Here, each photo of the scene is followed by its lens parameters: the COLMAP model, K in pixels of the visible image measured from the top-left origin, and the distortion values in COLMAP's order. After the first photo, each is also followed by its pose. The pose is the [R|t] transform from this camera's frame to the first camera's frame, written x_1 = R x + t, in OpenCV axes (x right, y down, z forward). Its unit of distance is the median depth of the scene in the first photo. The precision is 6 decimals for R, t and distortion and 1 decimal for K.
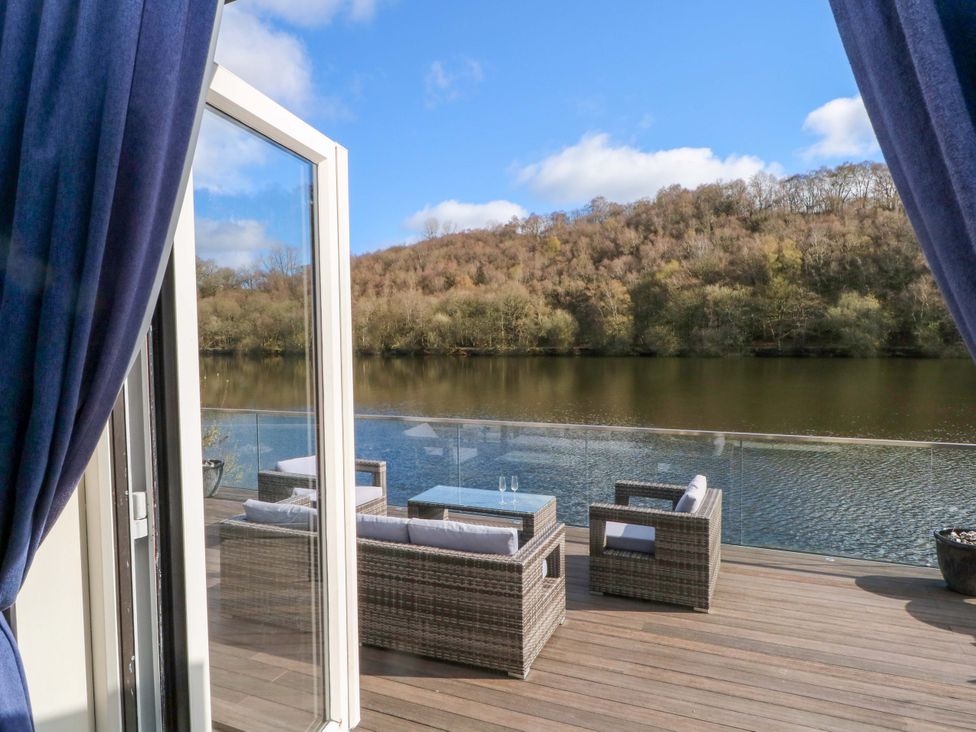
lens RADIAL K [[635.1, 0, 484.6], [0, 635.1, 367.4], [0, 0, 1]] dist [0.010297, -0.017703]
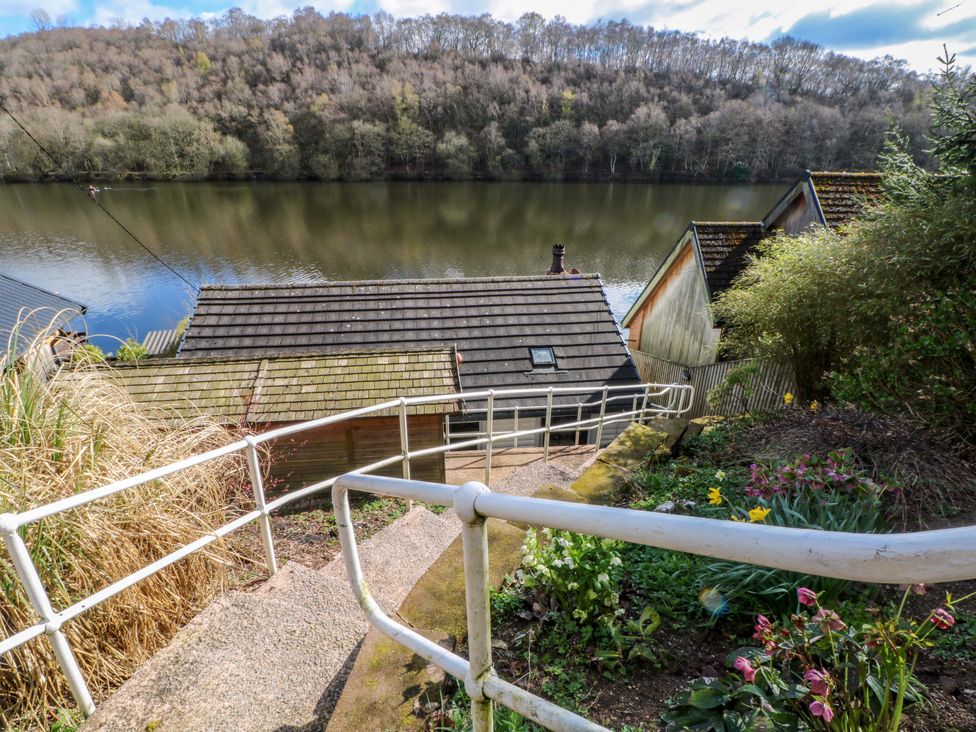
lens RADIAL K [[507.7, 0, 484.6], [0, 507.7, 367.4], [0, 0, 1]] dist [0.001488, -0.013291]
pose [[0.832537, -0.212903, 0.511423, -0.046649], [0.012053, 0.929941, 0.367510, -0.029554], [-0.553838, -0.299802, 0.776777, -0.071517]]
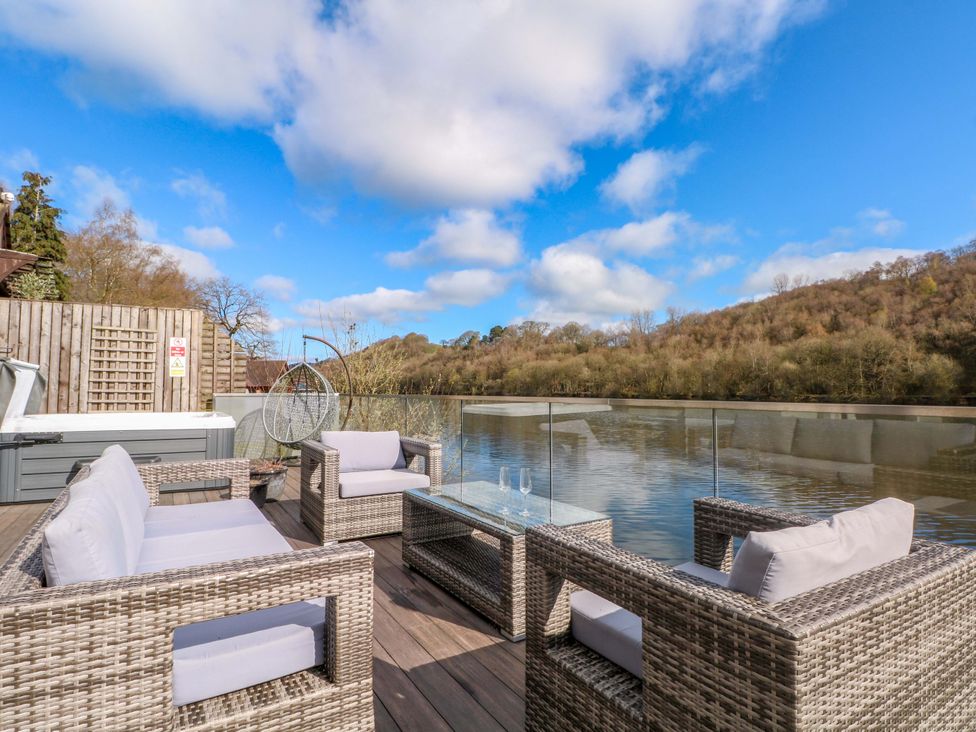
lens RADIAL K [[525.2, 0, 481.2], [0, 525.2, 365.4], [0, 0, 1]] dist [0.001389, -0.016155]
pose [[0.819972, -0.014441, -0.572222, 0.008949], [-0.035240, 0.996512, -0.075647, 0.003602], [0.571318, 0.082194, 0.816602, 0.018051]]
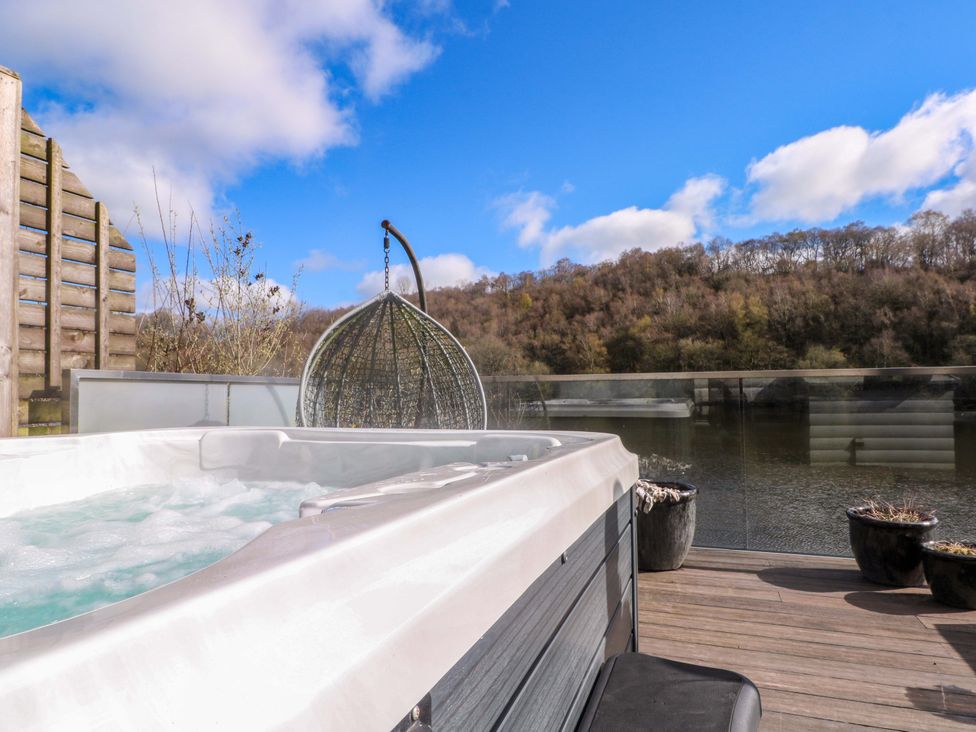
lens RADIAL K [[608.3, 0, 483.5], [0, 608.3, 365.9], [0, 0, 1]] dist [0.004459, -0.012617]
pose [[0.998090, 0.006306, 0.061458, -0.025434], [-0.000647, 0.995789, -0.091667, 0.004767], [-0.061778, 0.091452, 0.993891, 0.025786]]
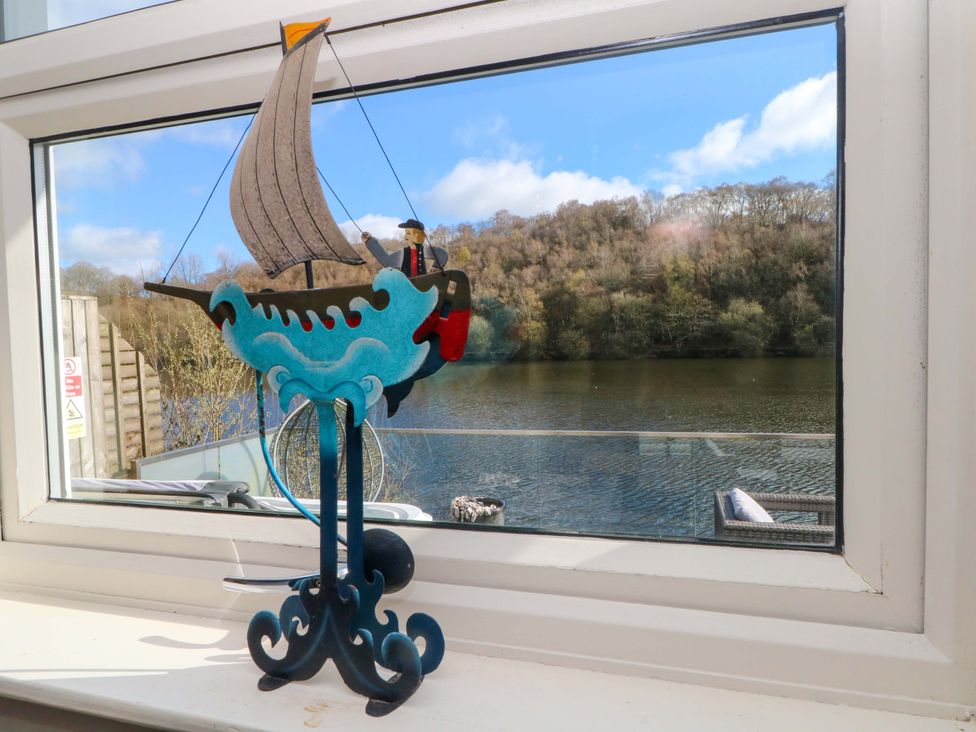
lens RADIAL K [[608.3, 0, 483.5], [0, 608.3, 365.9], [0, 0, 1]] dist [0.004459, -0.012617]
pose [[0.987494, -0.018918, 0.156516, -0.023859], [0.020644, 0.999743, -0.009414, -0.000168], [-0.156297, 0.012527, 0.987631, 0.012727]]
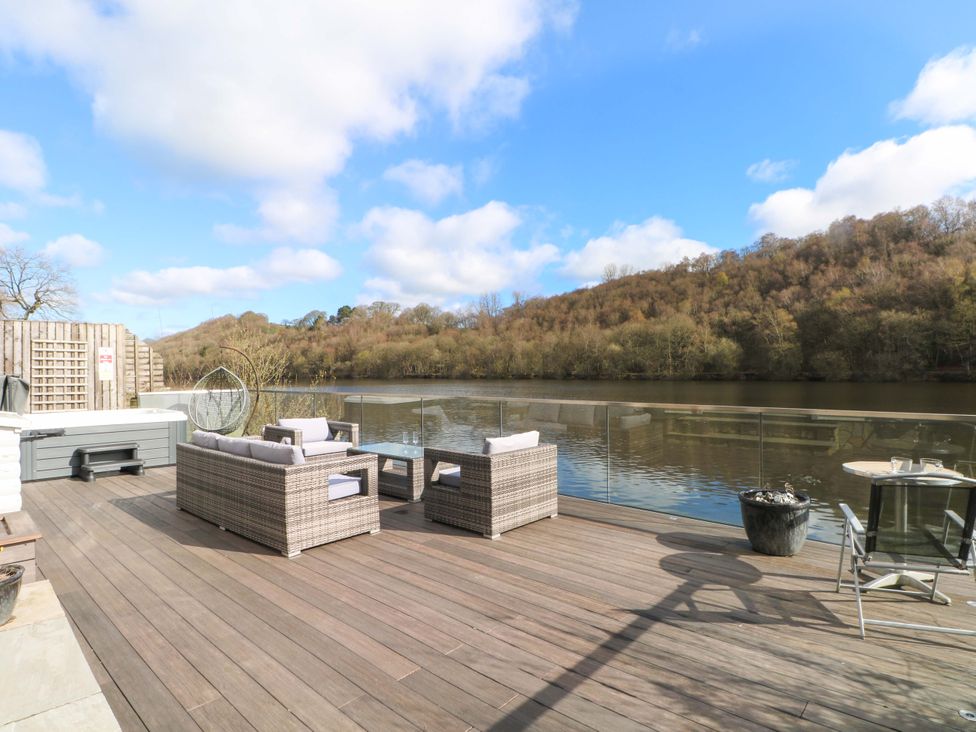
lens RADIAL K [[533.6, 0, 481.7], [0, 533.6, 367.4], [0, 0, 1]] dist [0.003053, -0.017185]
pose [[0.946545, -0.003528, -0.322552, 0.015900], [-0.010871, 0.999023, -0.042831, 0.002741], [0.322388, 0.044048, 0.945582, 0.001231]]
